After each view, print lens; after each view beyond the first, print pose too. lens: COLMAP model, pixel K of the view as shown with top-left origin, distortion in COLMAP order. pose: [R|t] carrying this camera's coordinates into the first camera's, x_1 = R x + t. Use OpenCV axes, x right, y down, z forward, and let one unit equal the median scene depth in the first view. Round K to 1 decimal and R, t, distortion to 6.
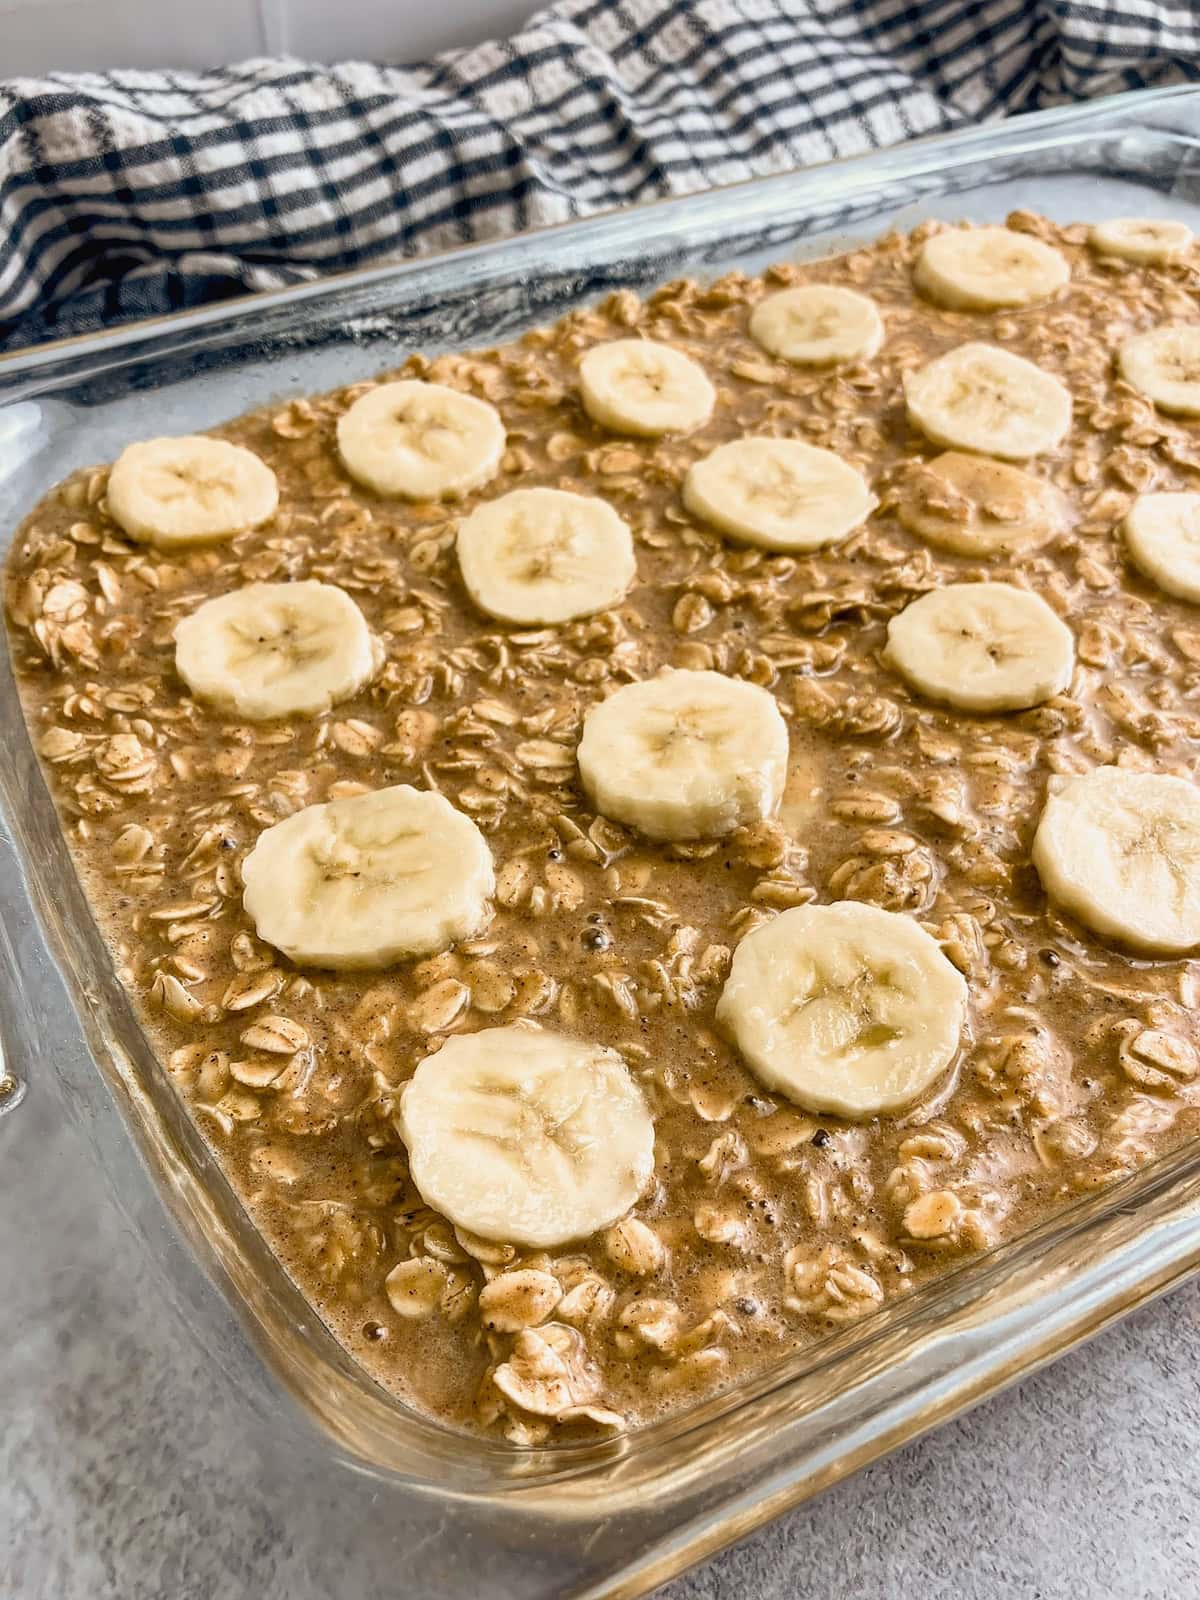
lens RADIAL K [[1374.8, 0, 608.0], [0, 1374.8, 803.5], [0, 0, 1]] dist [-0.021300, 0.063135]
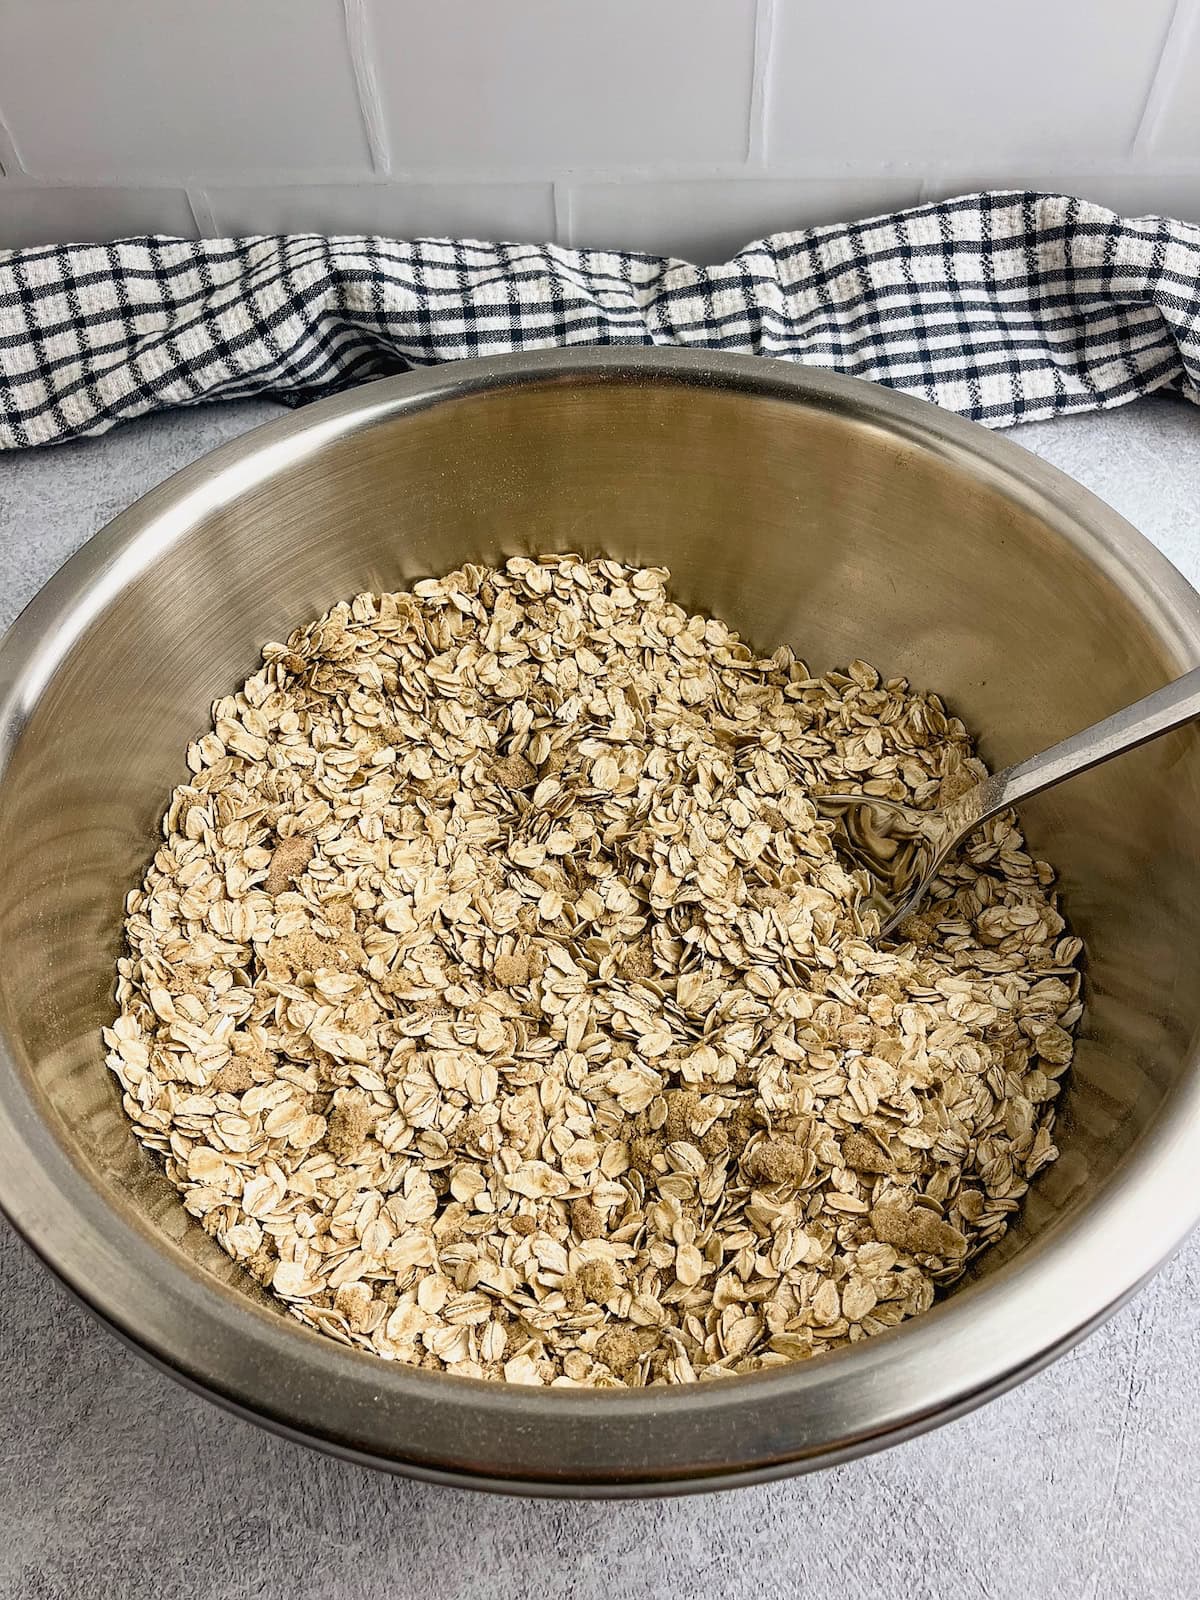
lens RADIAL K [[1374.8, 0, 608.0], [0, 1374.8, 803.5], [0, 0, 1]] dist [-0.021300, 0.063135]
pose [[0.865008, 0.372151, -0.336549, 0.493608], [-0.341448, 0.928072, 0.148649, -0.235657], [0.367662, -0.013668, 0.929859, -0.292512]]
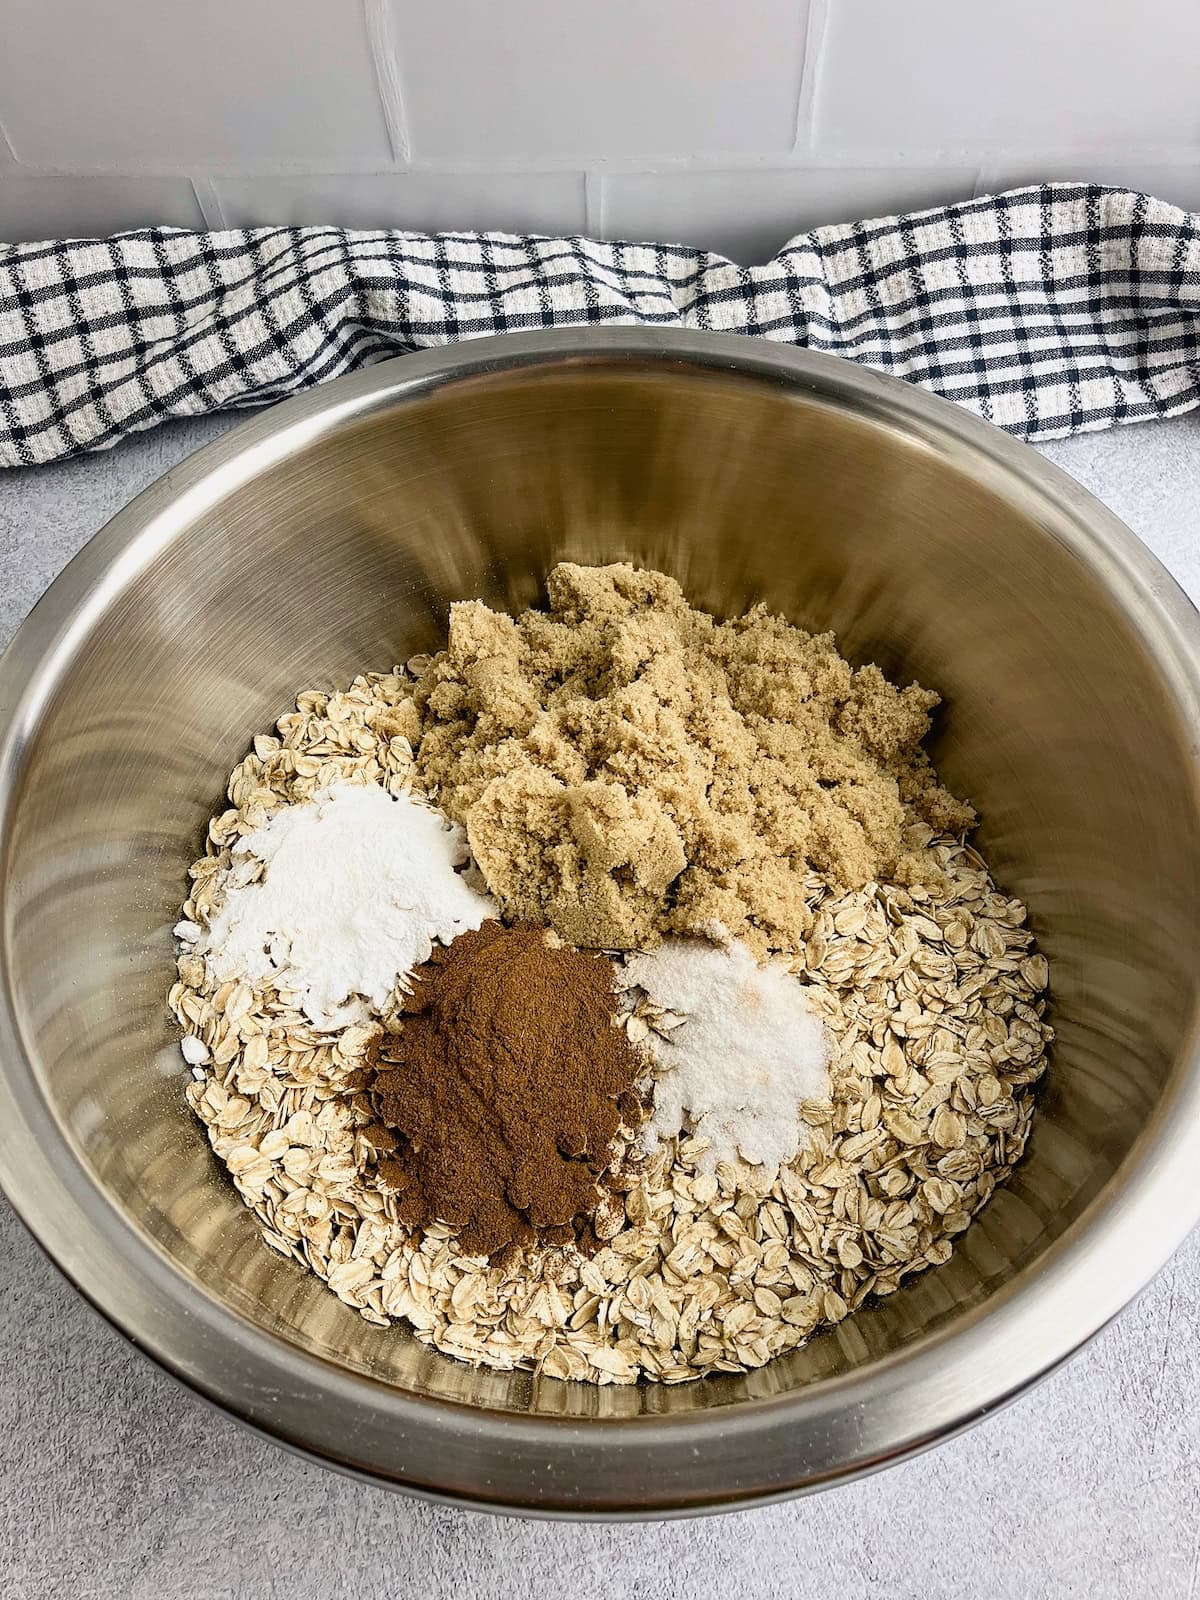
lens RADIAL K [[1374.8, 0, 608.0], [0, 1374.8, 803.5], [0, 0, 1]] dist [-0.021300, 0.063135]
pose [[0.870474, 0.394786, -0.293969, 0.382530], [-0.338629, 0.913764, 0.224422, -0.344862], [0.357218, -0.095807, 0.929095, -0.269942]]
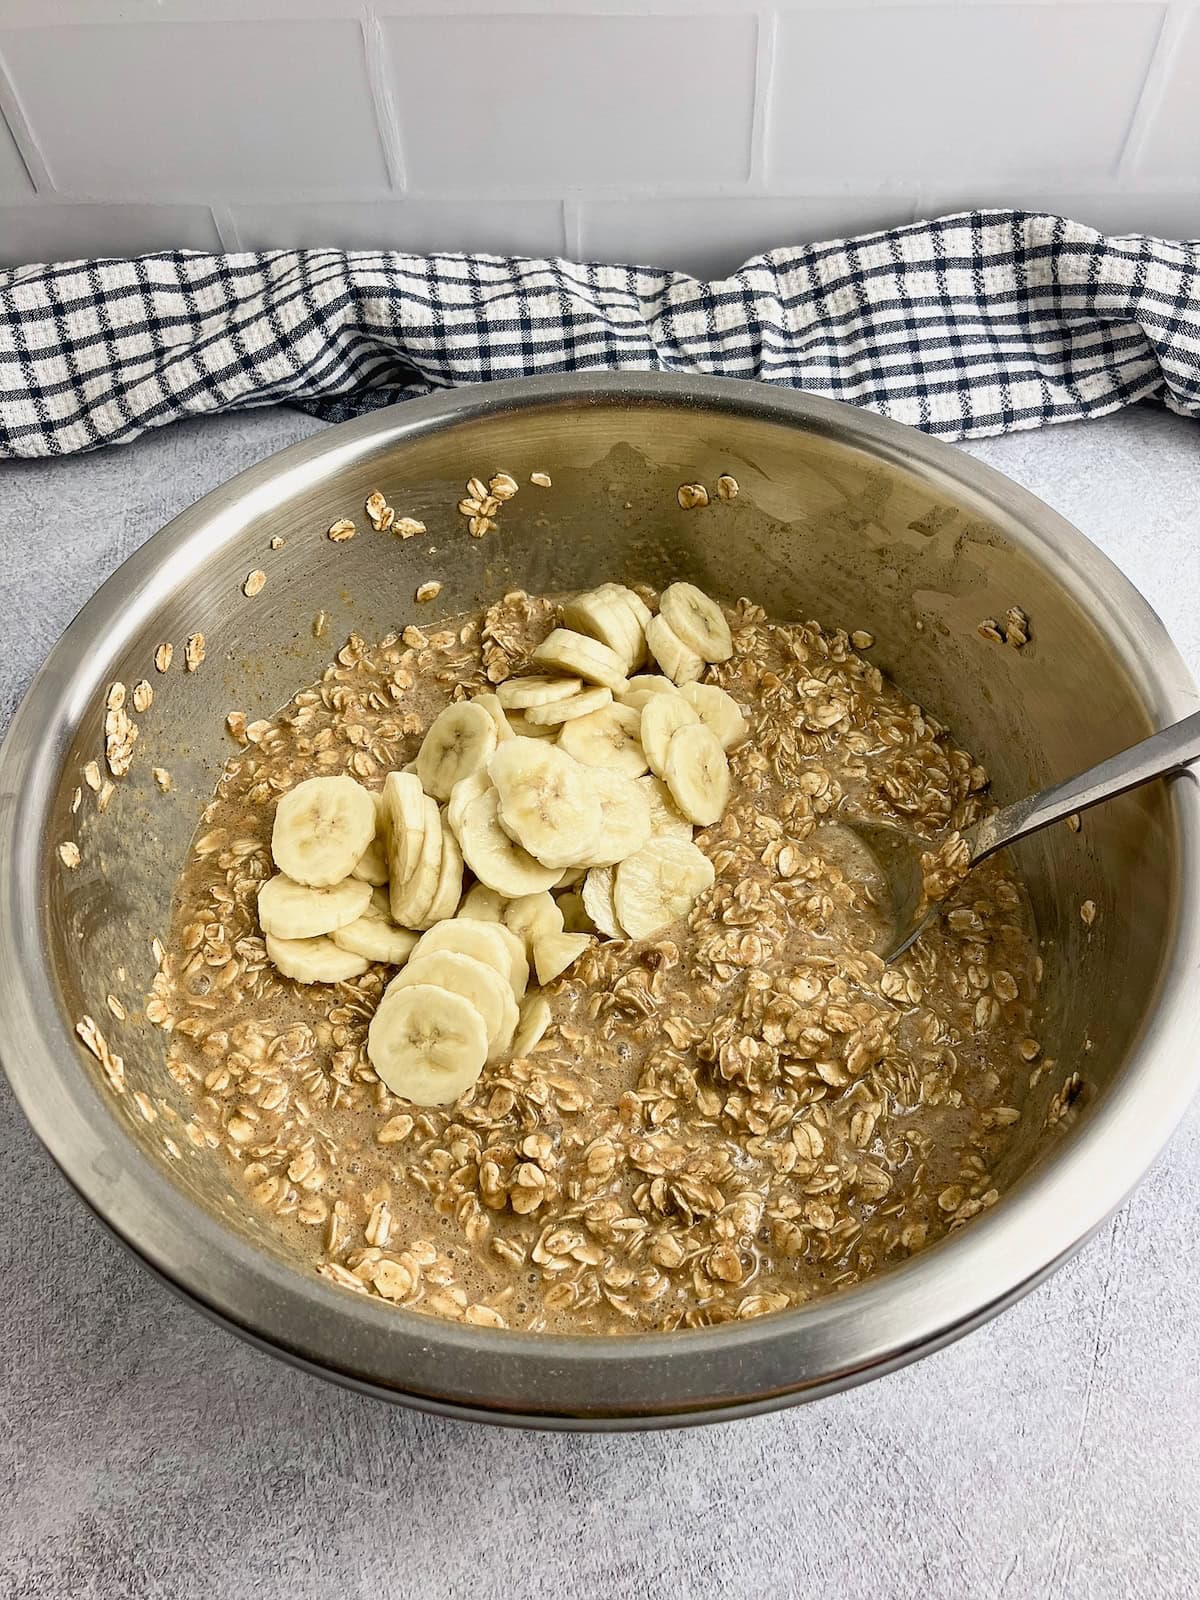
lens RADIAL K [[1376.4, 0, 614.5], [0, 1376.4, 786.2], [0, 0, 1]] dist [-0.039172, 0.102914]
pose [[0.864990, 0.375837, -0.332474, 0.505439], [-0.341912, 0.926407, 0.157690, -0.267117], [0.367272, -0.022723, 0.929836, -0.351854]]
